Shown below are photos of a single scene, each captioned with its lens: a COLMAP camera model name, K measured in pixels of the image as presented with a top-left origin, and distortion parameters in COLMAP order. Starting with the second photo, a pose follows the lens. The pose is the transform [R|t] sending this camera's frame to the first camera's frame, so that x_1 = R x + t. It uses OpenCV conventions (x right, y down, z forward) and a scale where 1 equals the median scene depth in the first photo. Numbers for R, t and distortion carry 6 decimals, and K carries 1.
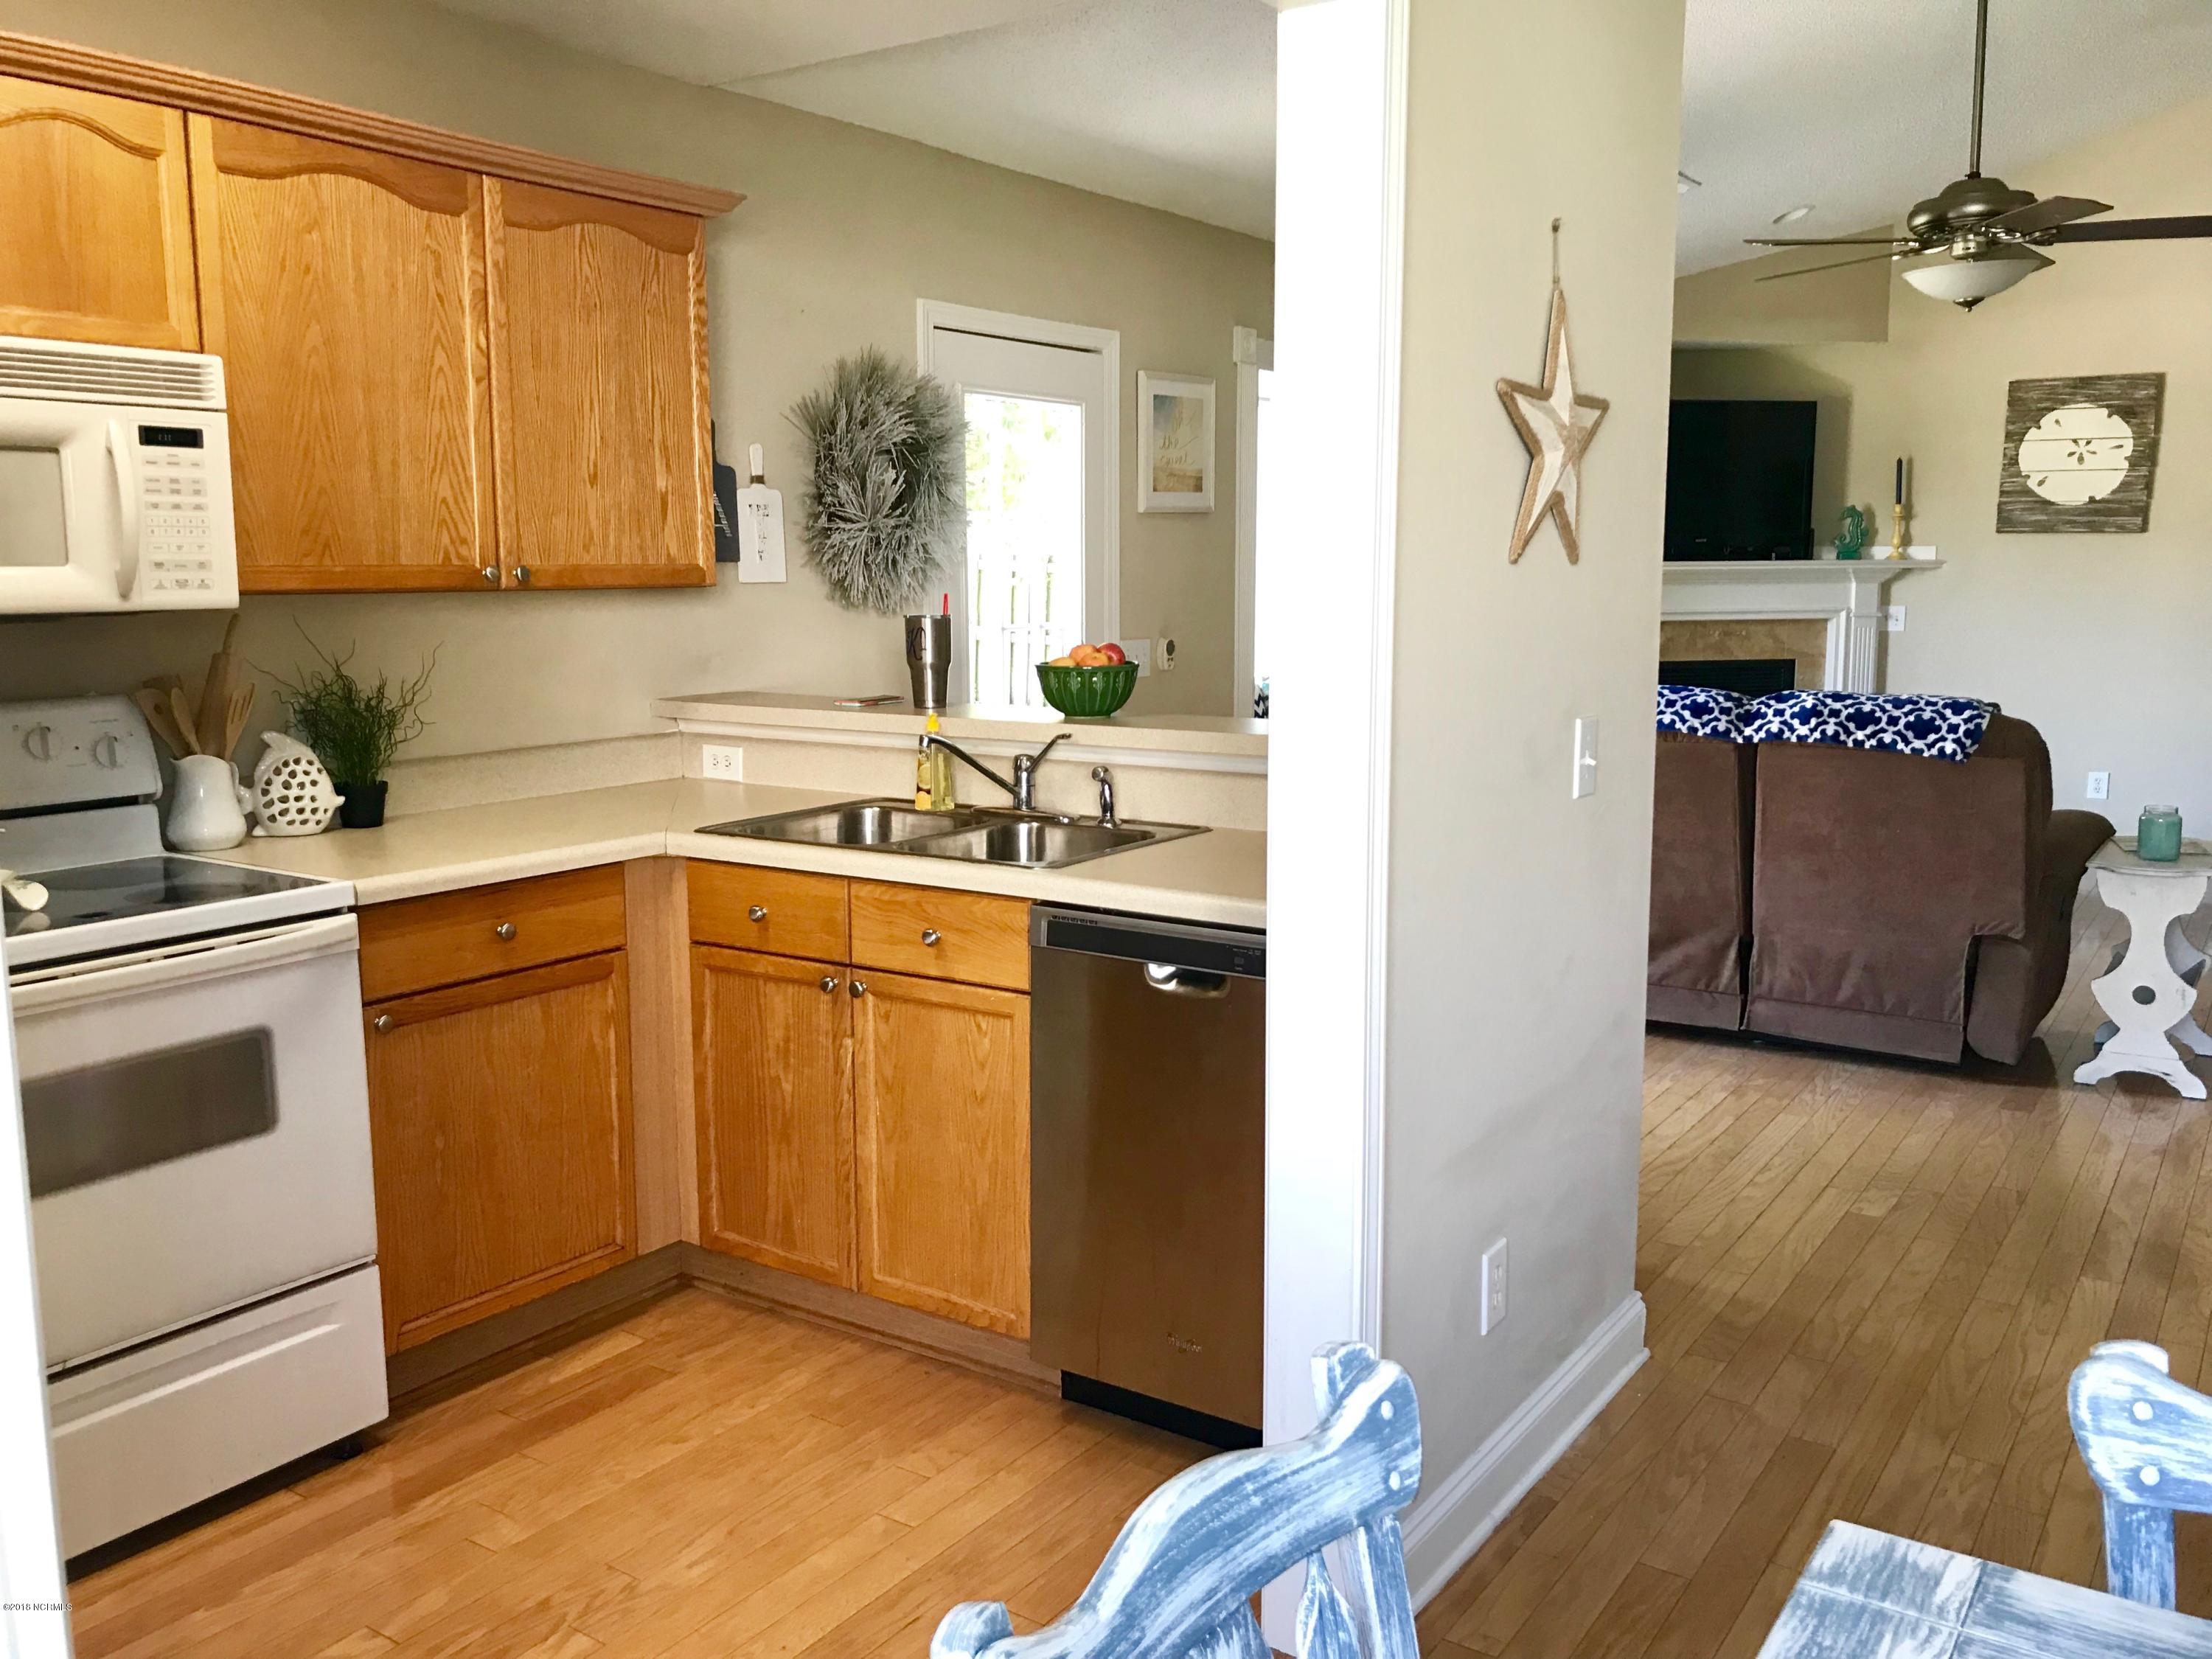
lens RADIAL K [[1868.4, 0, 1096.1], [0, 1868.4, 797.4], [0, 0, 1]] dist [0.036647, -0.051438]
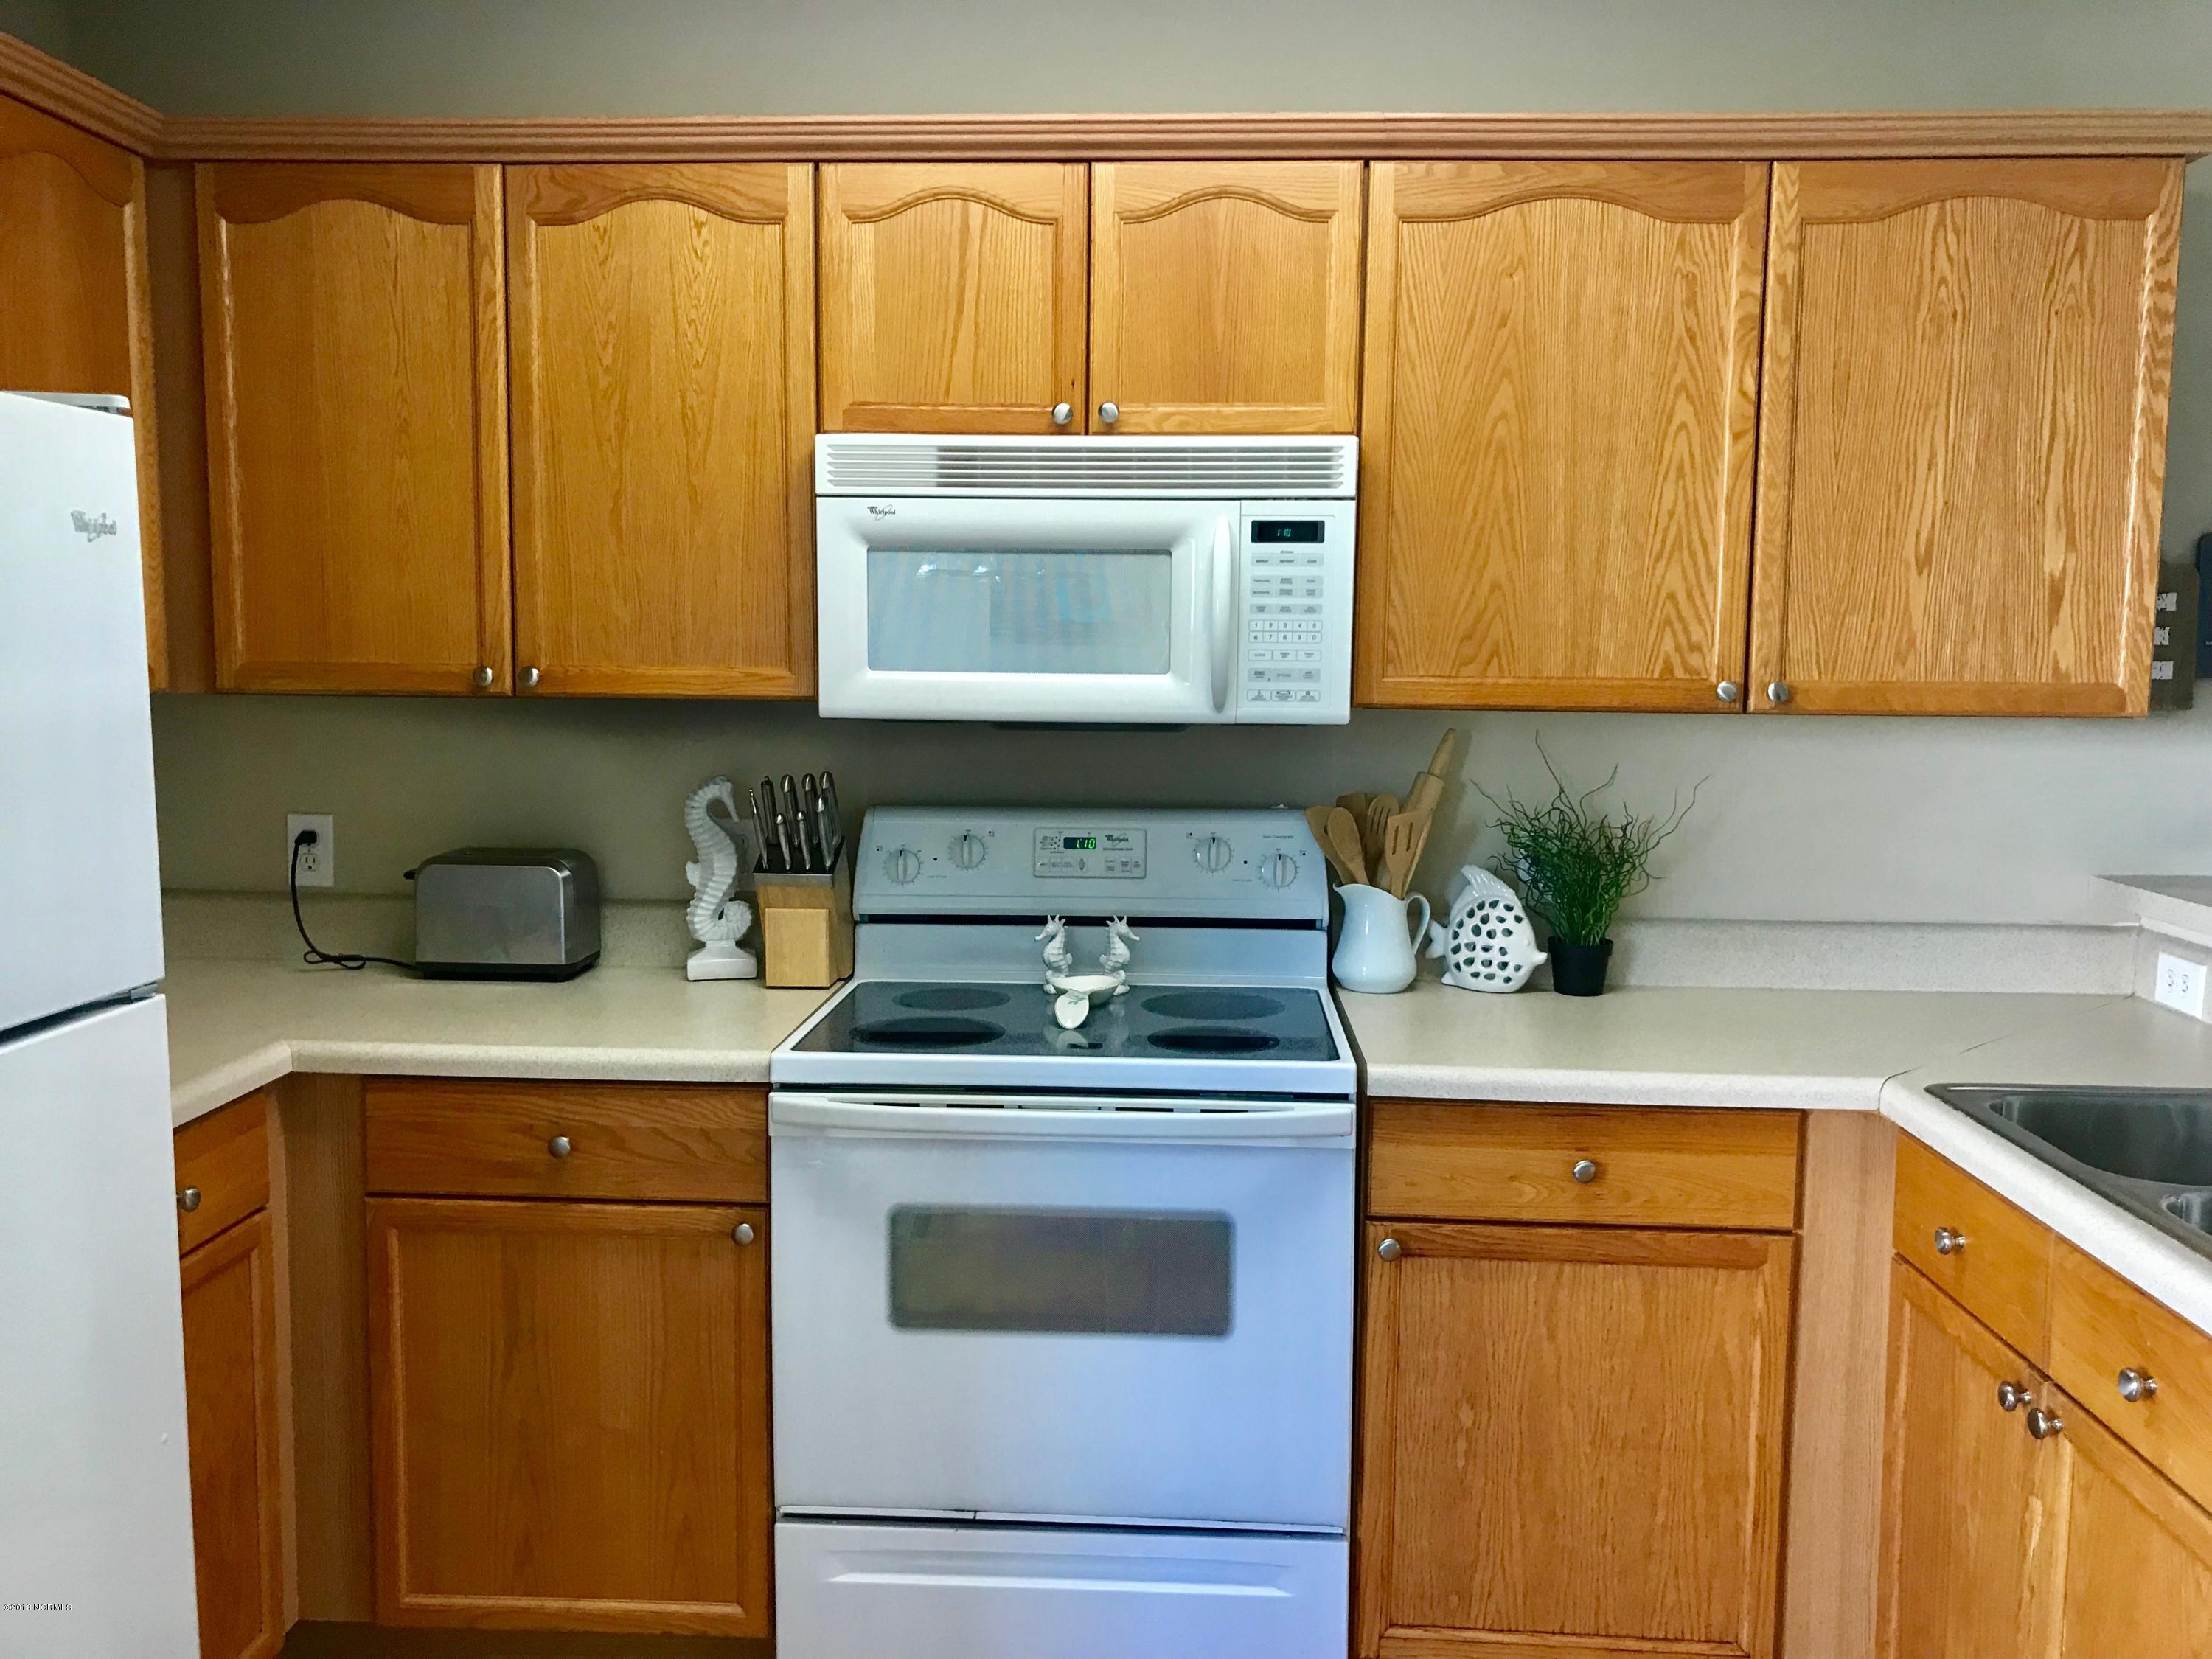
lens RADIAL K [[1868.4, 0, 1096.1], [0, 1868.4, 797.4], [0, 0, 1]] dist [0.036647, -0.051438]
pose [[0.511571, 0.086638, -0.854862, 0.199473], [-0.120018, 0.992355, 0.028751, -0.069998], [0.850818, 0.087890, 0.518058, 0.408827]]
